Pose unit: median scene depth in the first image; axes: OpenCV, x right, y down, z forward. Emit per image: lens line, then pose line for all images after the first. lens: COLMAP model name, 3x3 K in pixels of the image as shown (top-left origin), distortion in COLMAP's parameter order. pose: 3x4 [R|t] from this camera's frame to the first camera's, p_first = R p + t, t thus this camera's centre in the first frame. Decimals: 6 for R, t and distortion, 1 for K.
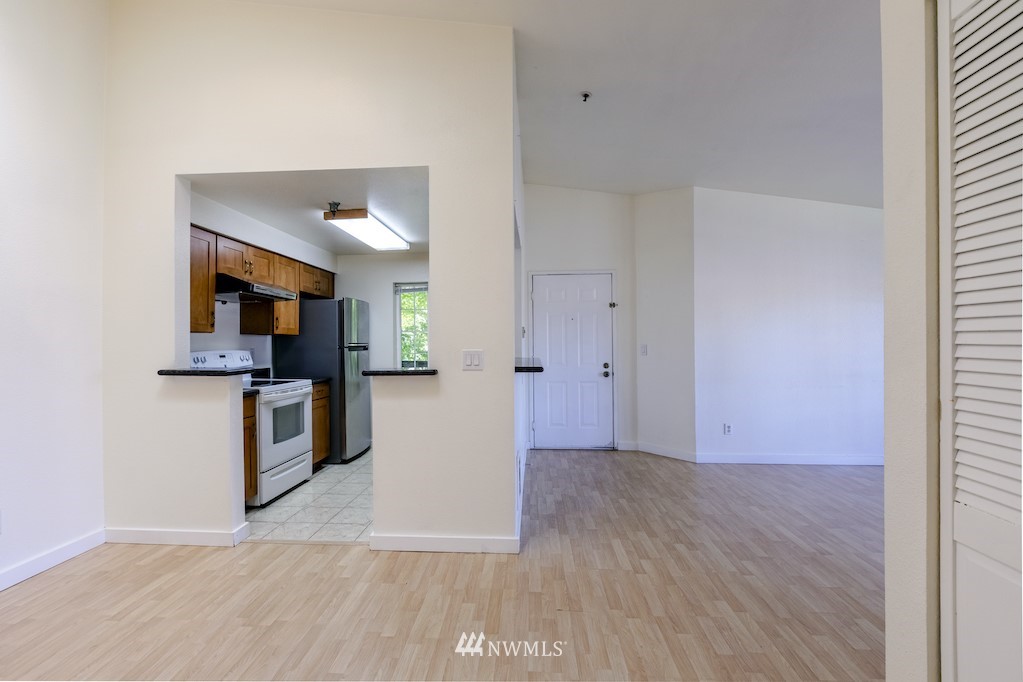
lens RADIAL K [[466.9, 0, 509.2], [0, 466.9, 339.6], [0, 0, 1]] dist [-0.001053, -0.000189]
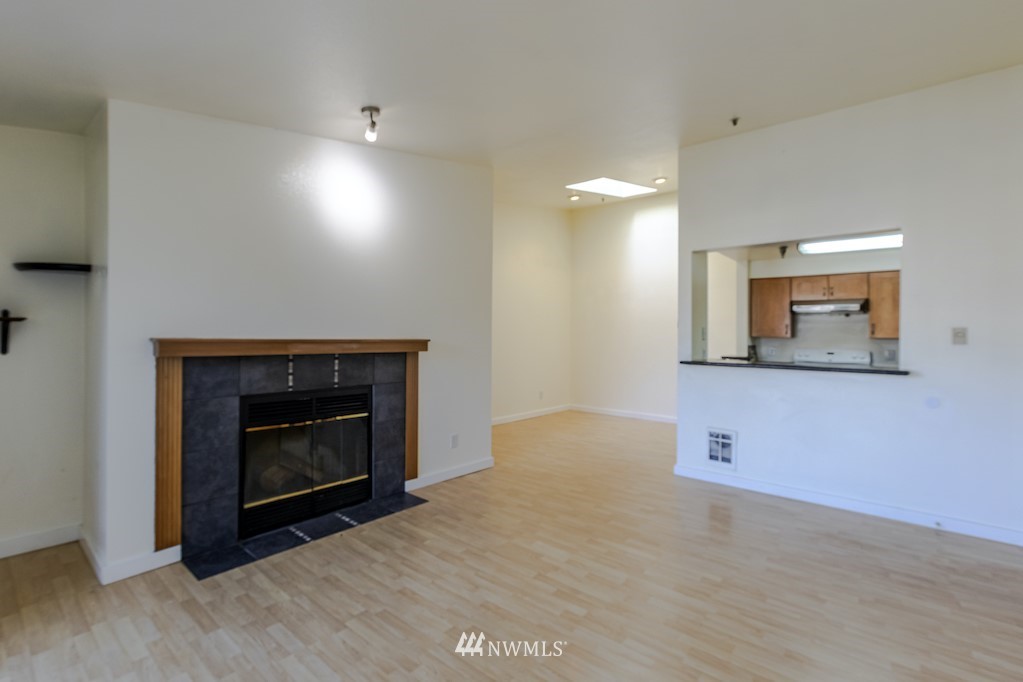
lens RADIAL K [[466.9, 0, 511.2], [0, 466.9, 338.8], [0, 0, 1]] dist [-0.001053, -0.000189]
pose [[-0.595887, -0.000385, -0.803069, 1.524928], [-0.014939, 0.999832, 0.010606, -0.024374], [0.802930, 0.018318, -0.595792, 1.366789]]
